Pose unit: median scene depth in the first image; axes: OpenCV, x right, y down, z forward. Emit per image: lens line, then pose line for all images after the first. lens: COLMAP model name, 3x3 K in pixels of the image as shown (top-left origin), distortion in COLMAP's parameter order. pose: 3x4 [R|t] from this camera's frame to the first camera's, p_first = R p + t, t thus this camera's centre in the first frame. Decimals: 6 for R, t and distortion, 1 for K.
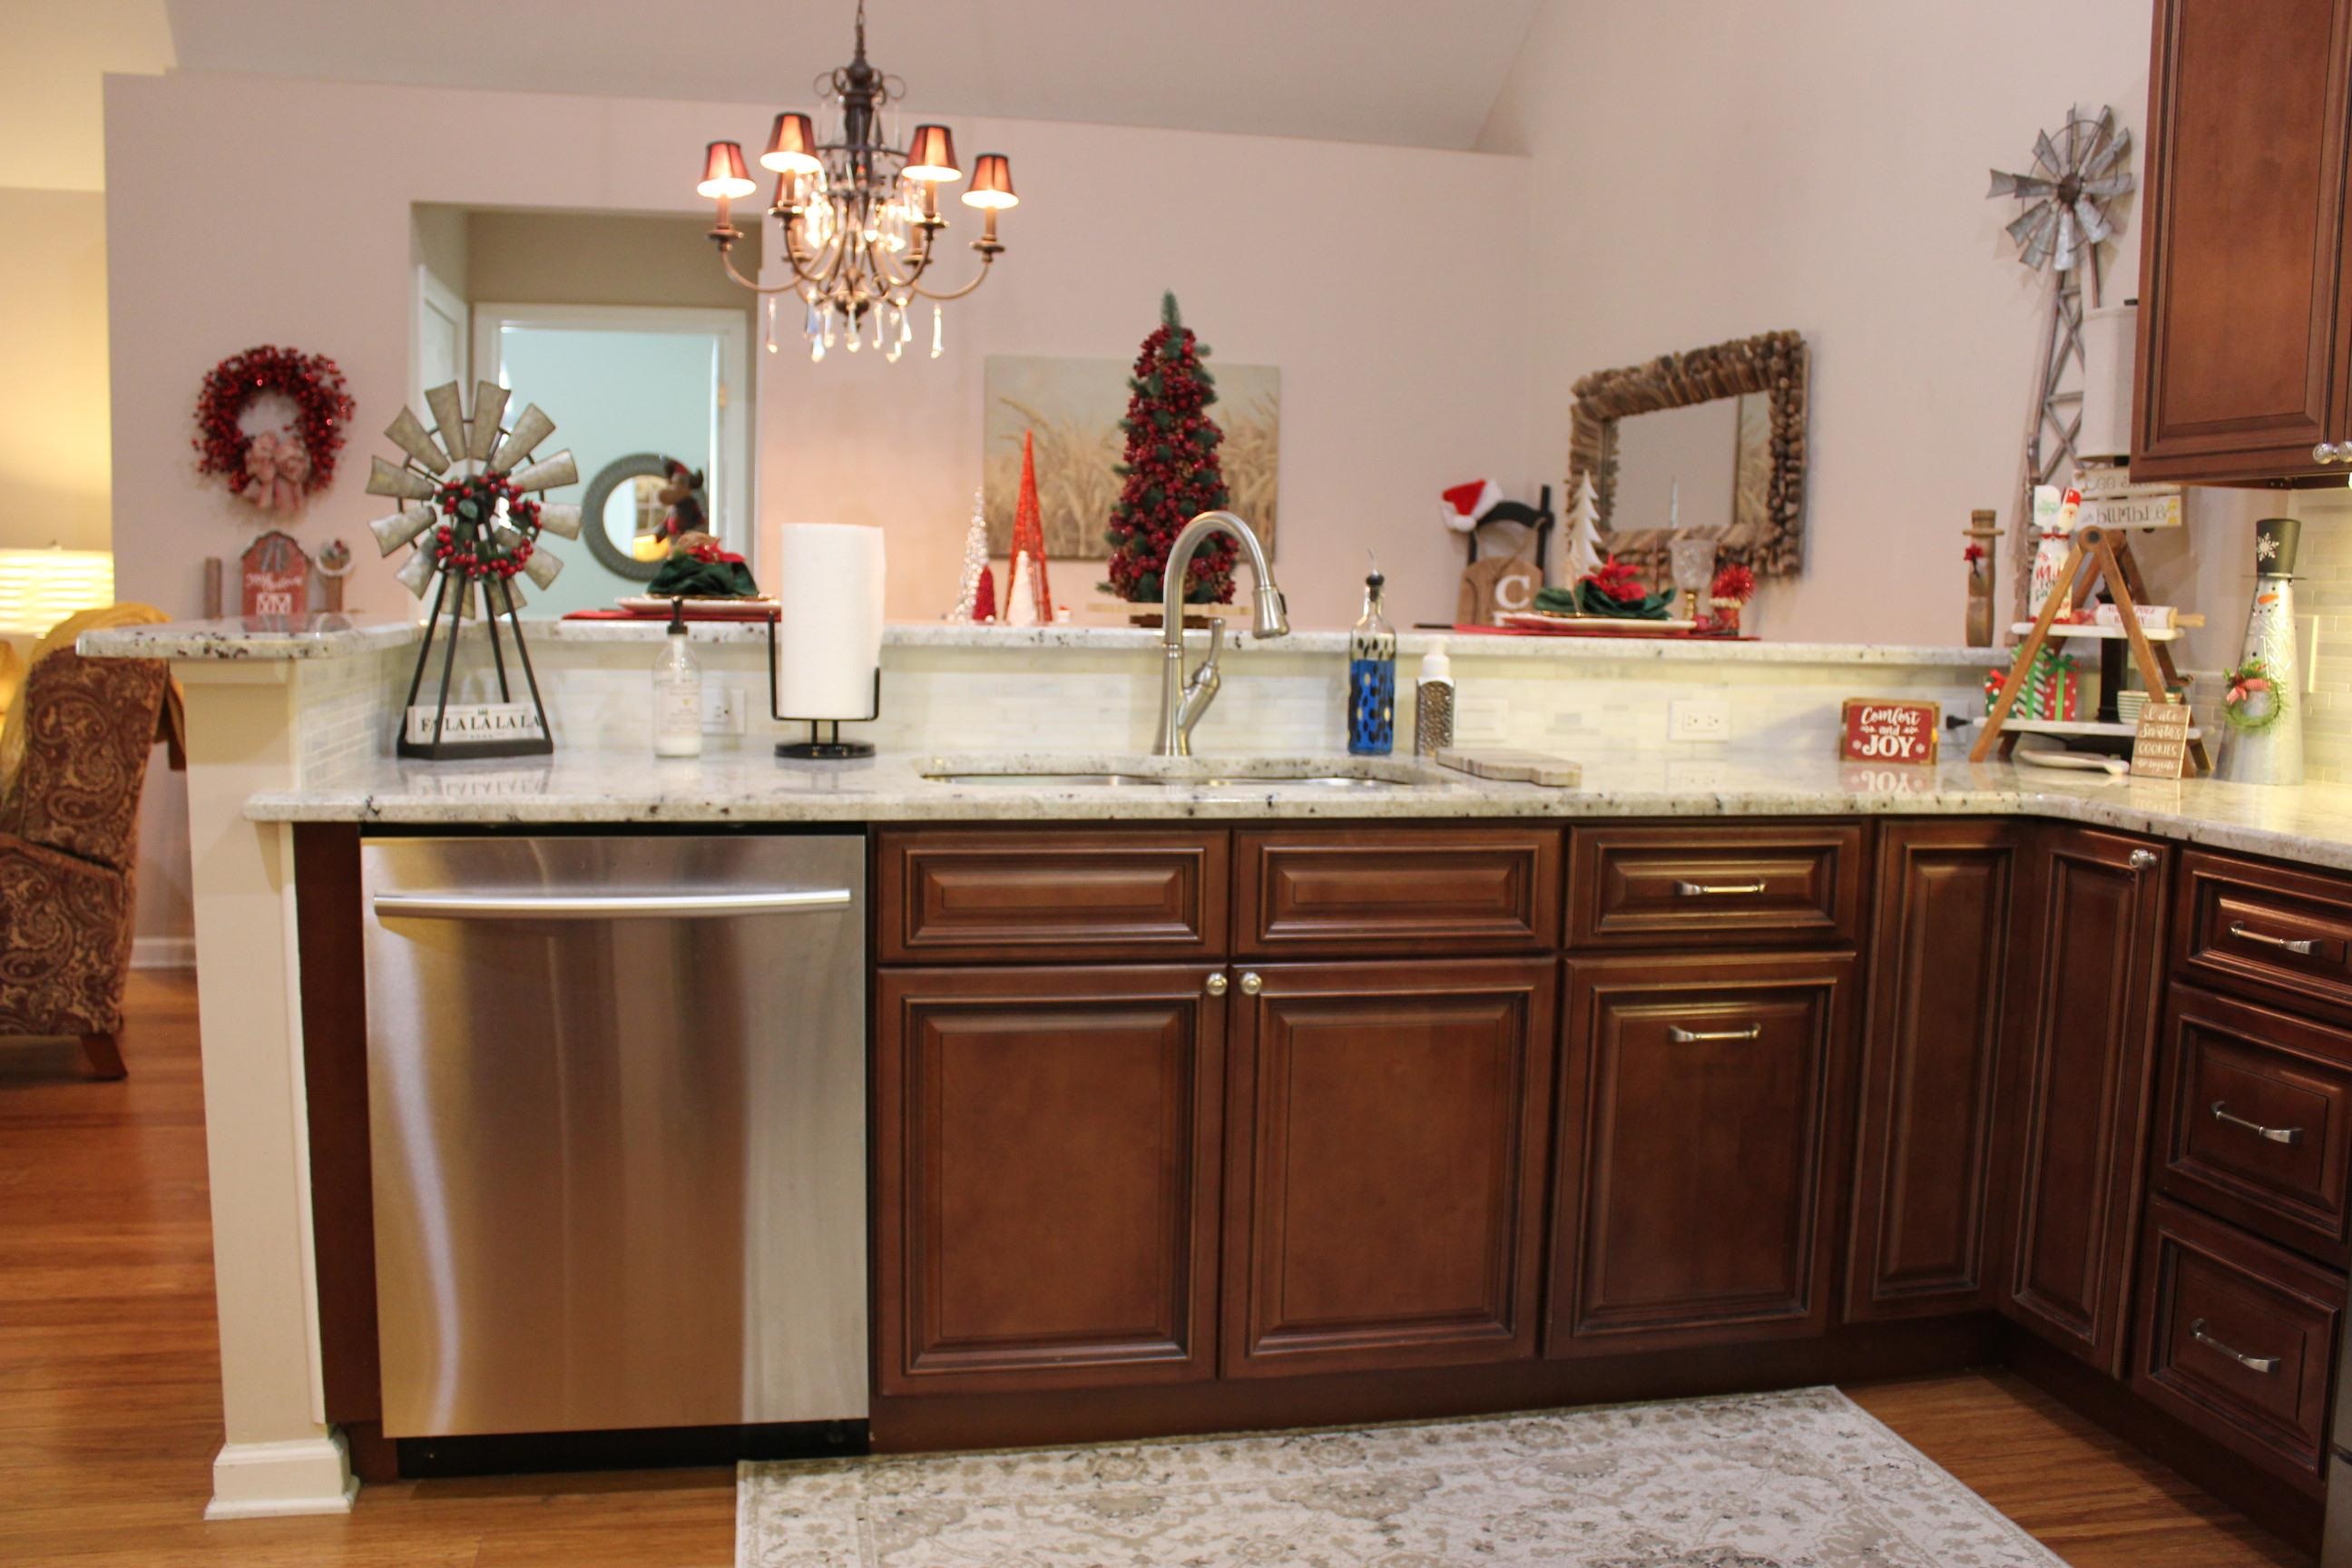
lens RADIAL K [[1975.8, 0, 1177.6], [0, 1975.8, 798.0], [0, 0, 1]] dist [-0.158496, 0.141480]
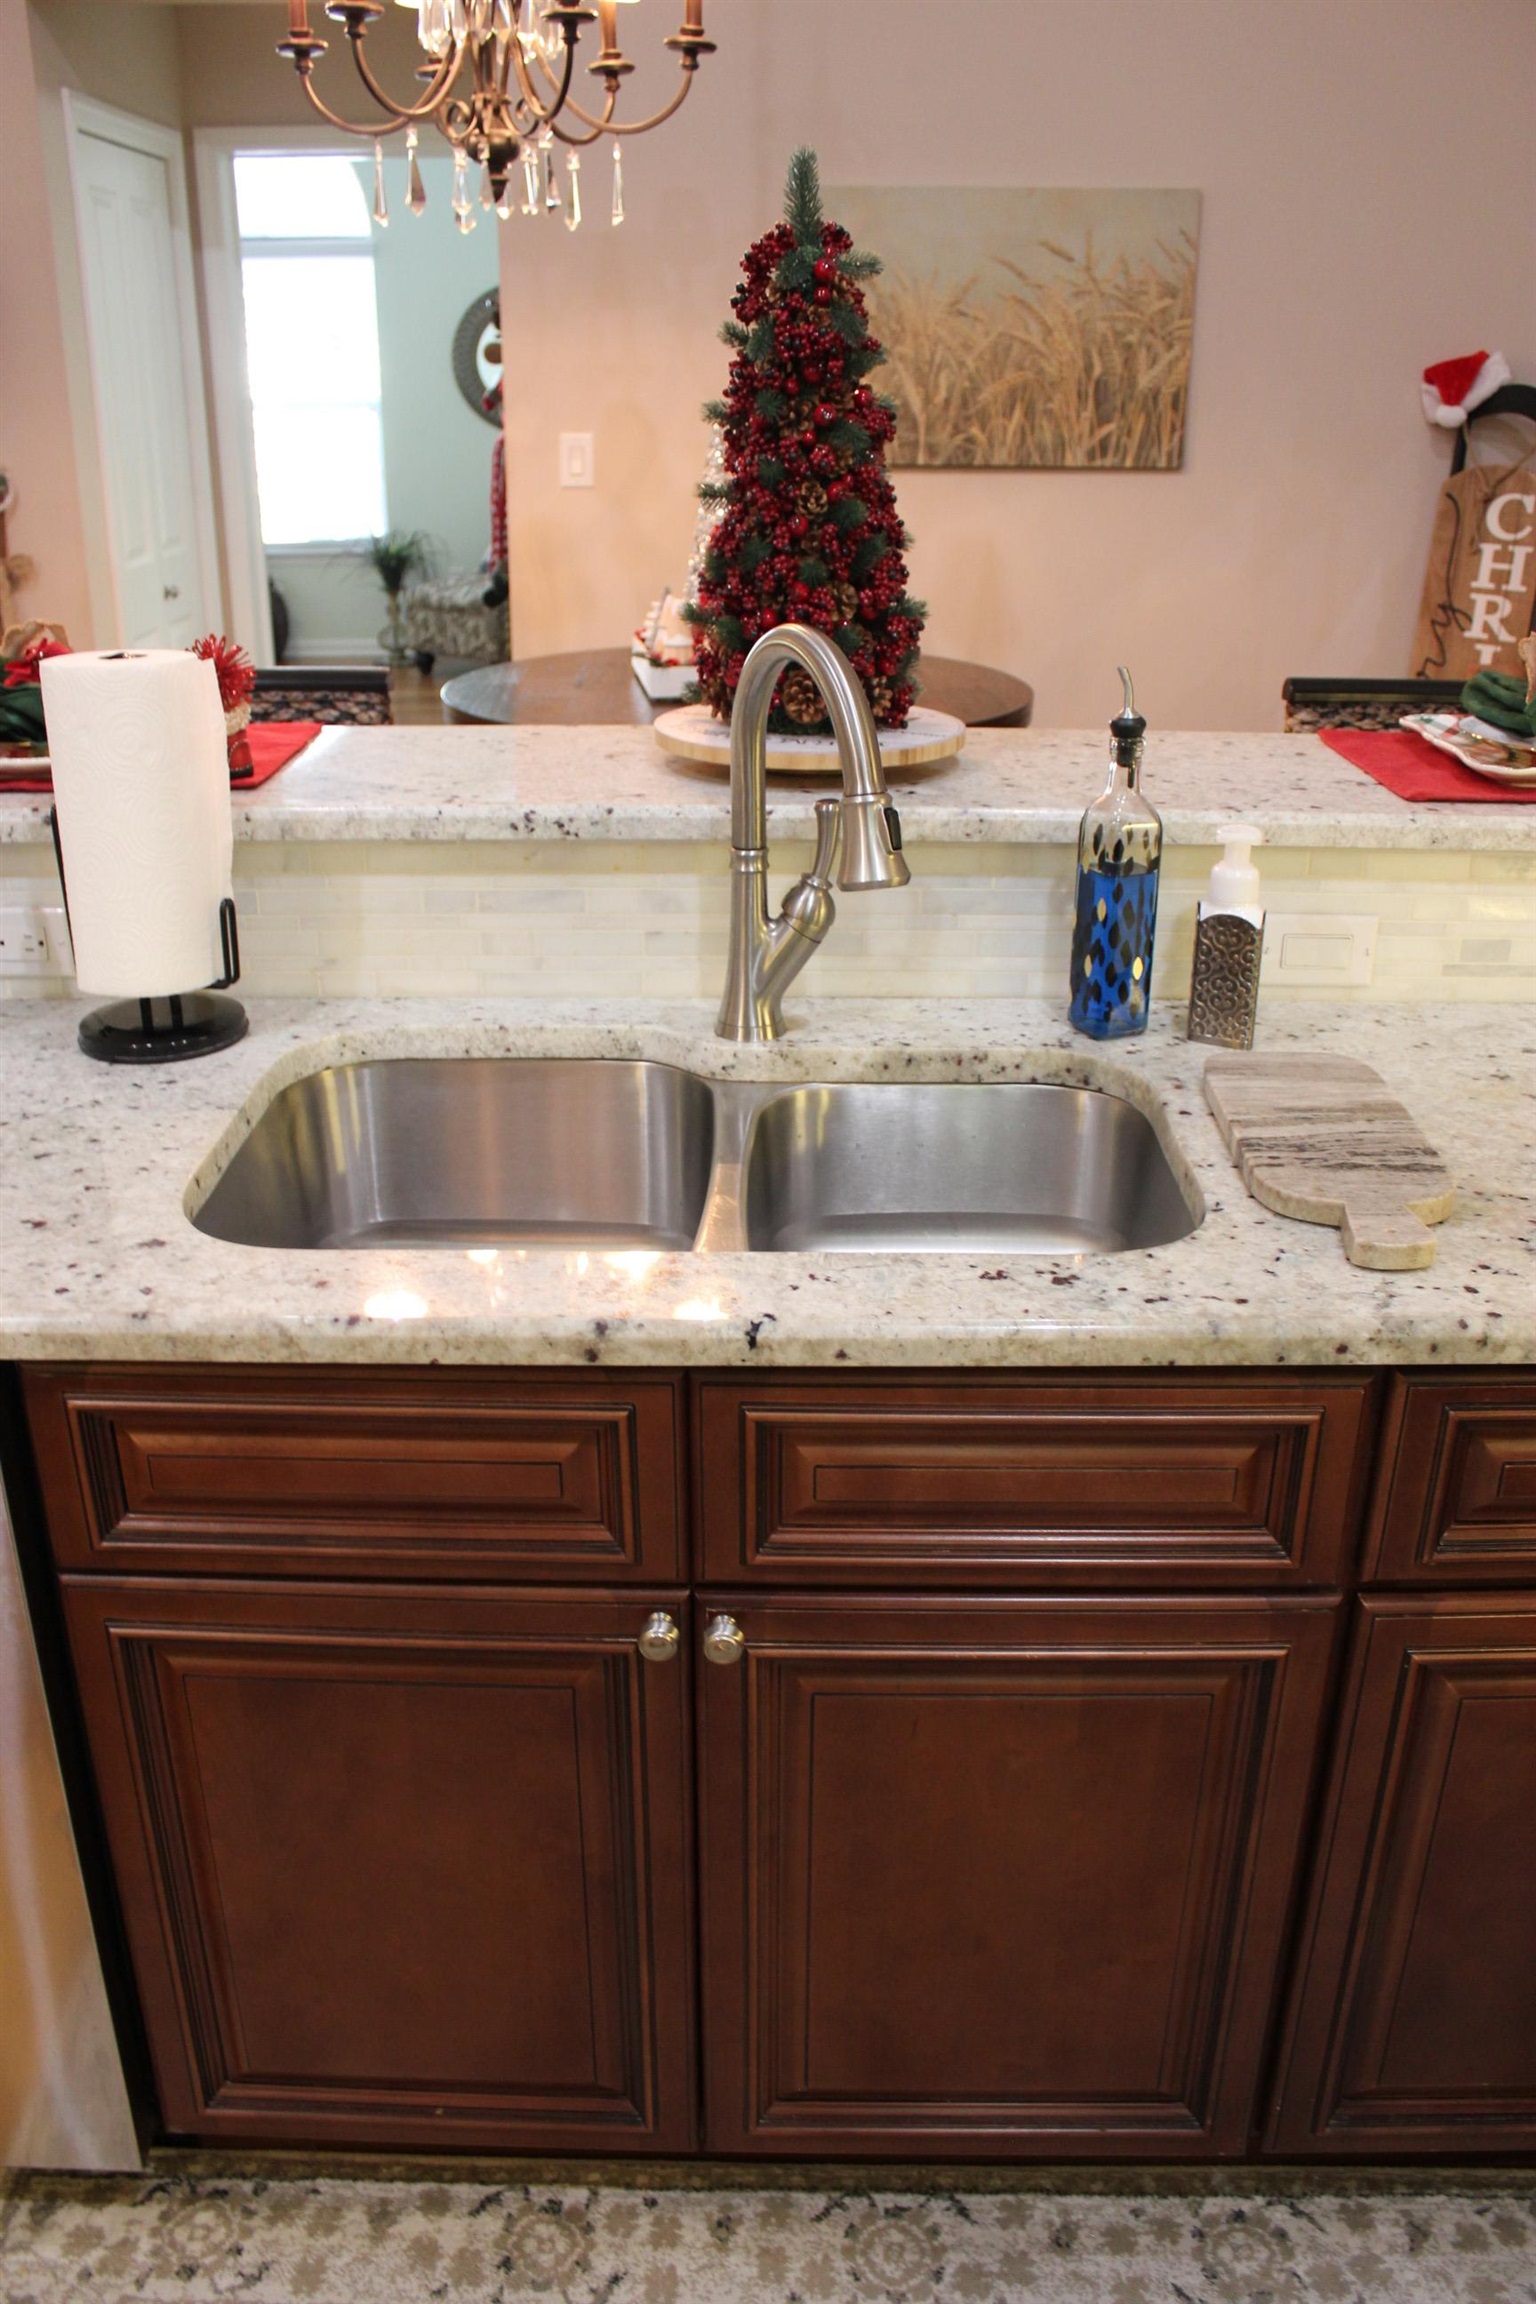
lens RADIAL K [[1935.5, 0, 759.3], [0, 1935.5, 1173.8], [0, 0, 1]] dist [-0.158496, 0.141480]
pose [[0.976213, 0.067863, -0.205918, 0.117287], [-0.005285, 0.956918, 0.290309, -0.144129], [0.216748, -0.282315, 0.934515, 0.448473]]
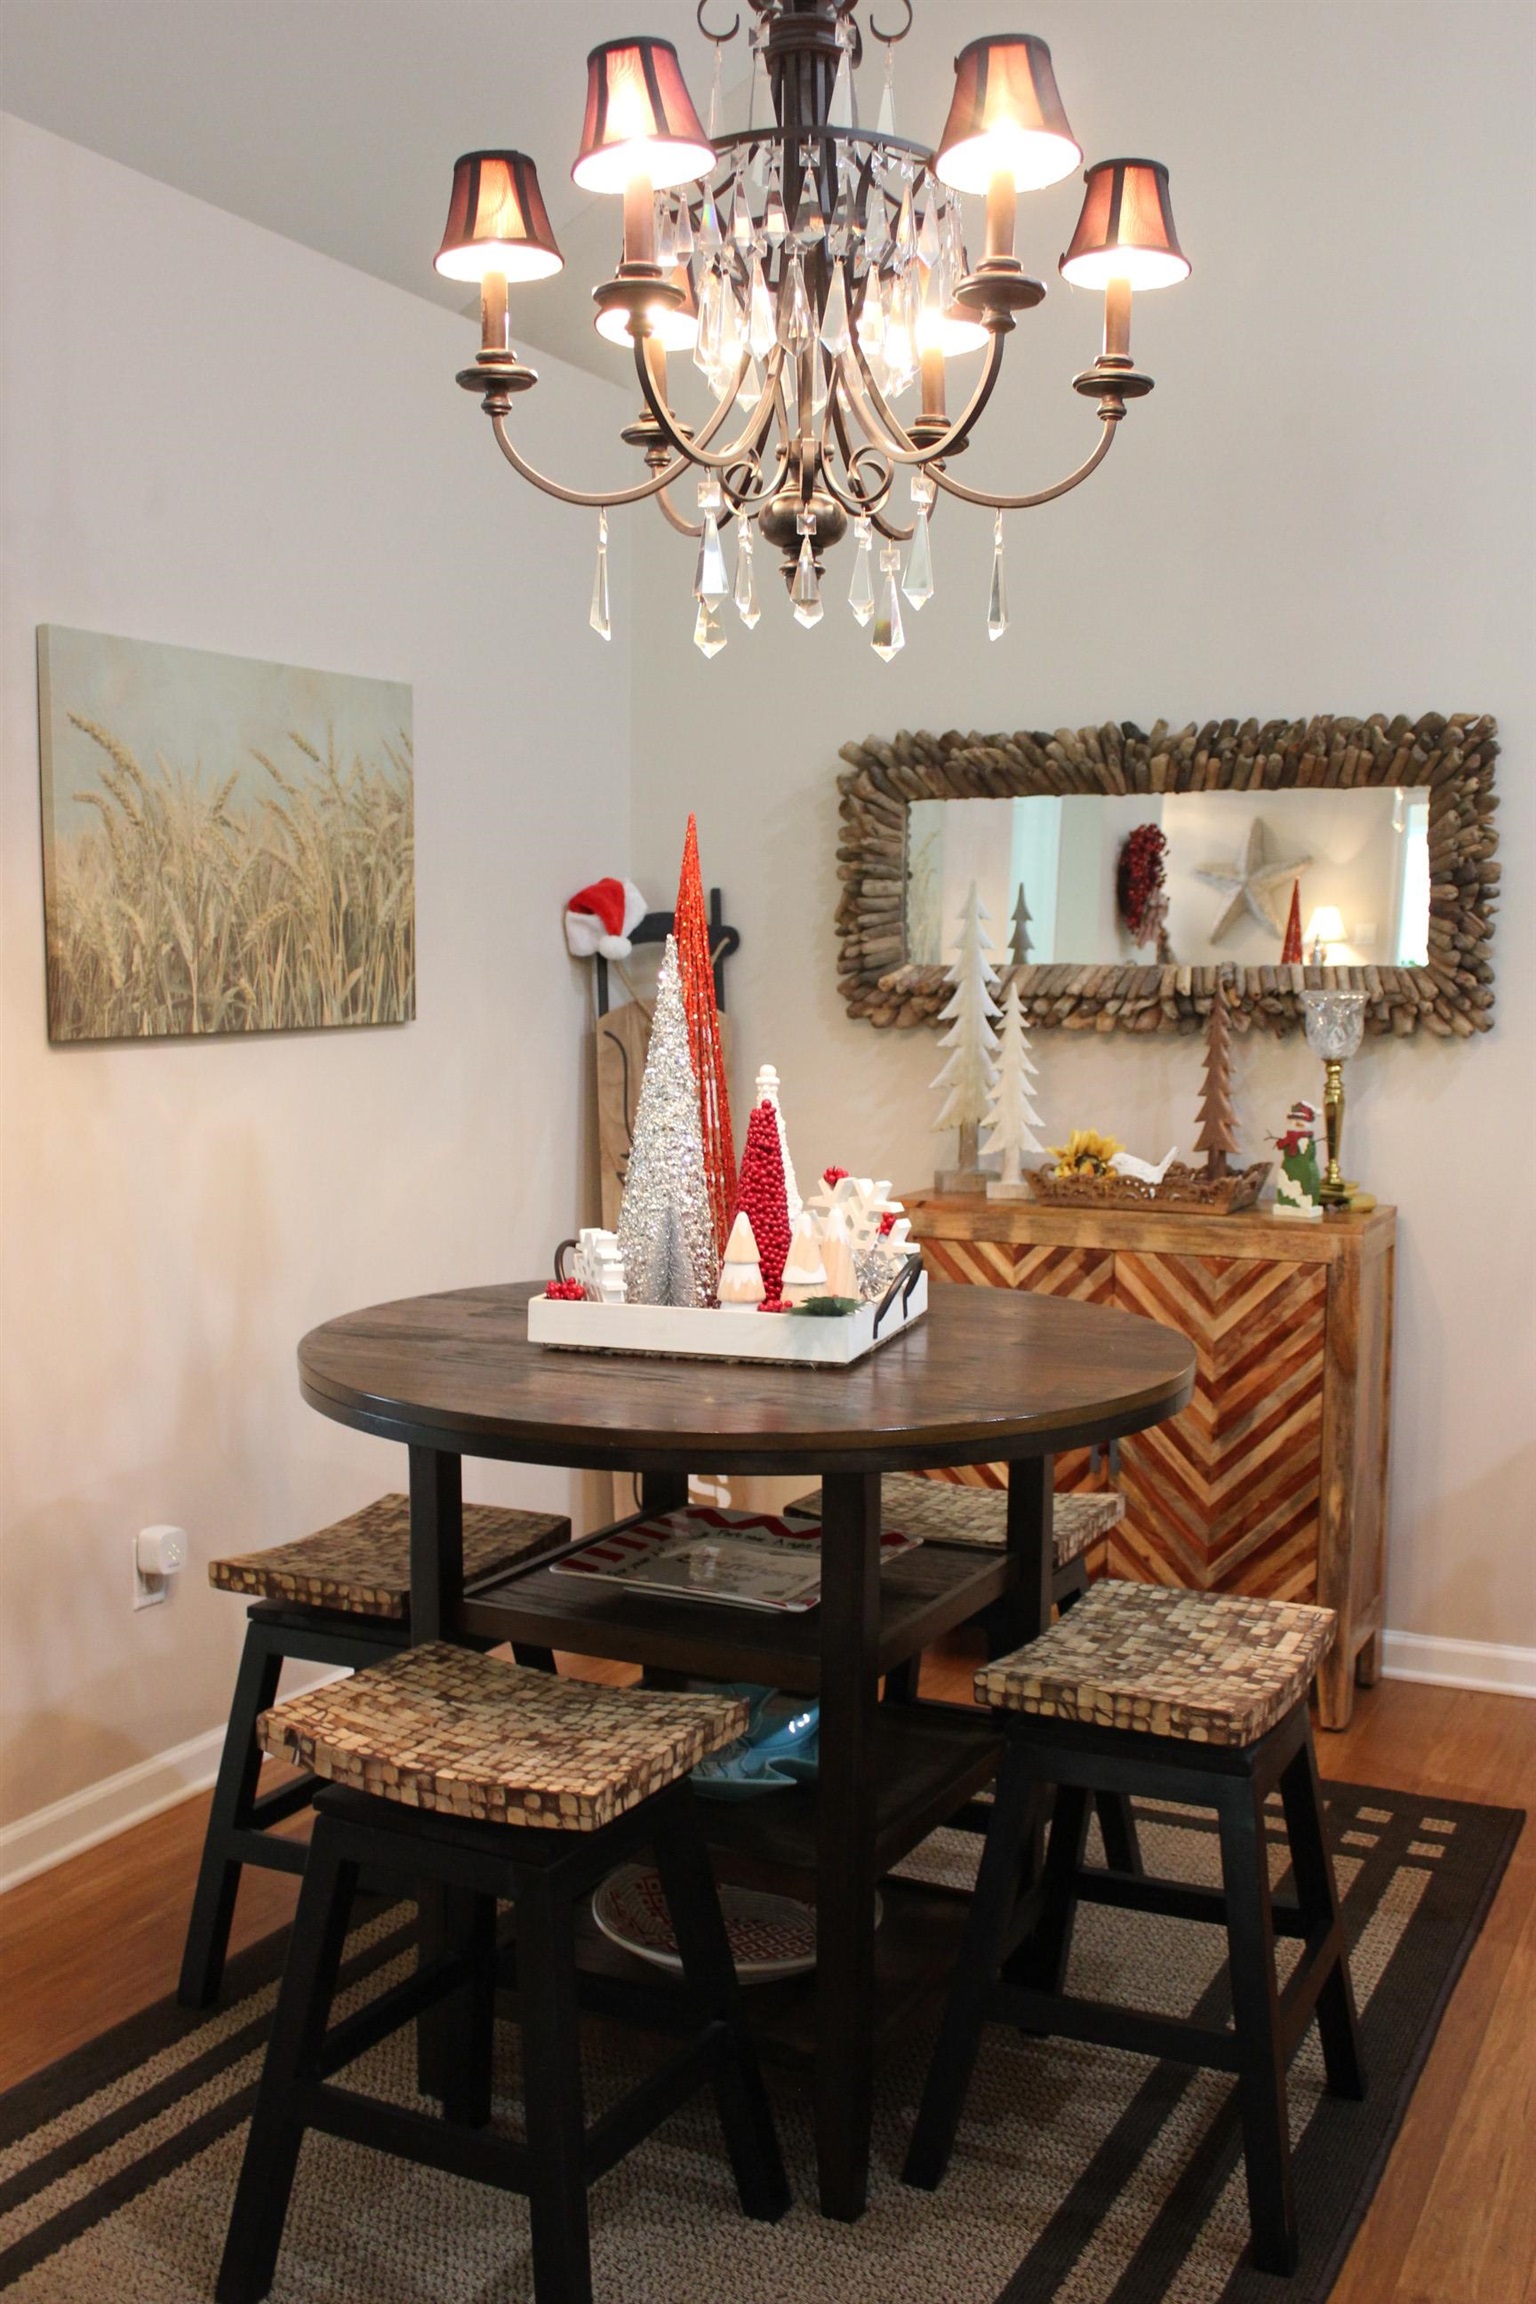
lens RADIAL K [[2255.0, 0, 739.2], [0, 2255.0, 1143.8], [0, 0, 1]] dist [-0.117615, 0.134809]
pose [[0.622355, -0.086777, 0.777910, -0.823597], [0.092803, 0.995006, 0.036749, -0.201597], [-0.777214, 0.049322, 0.627300, 1.032874]]
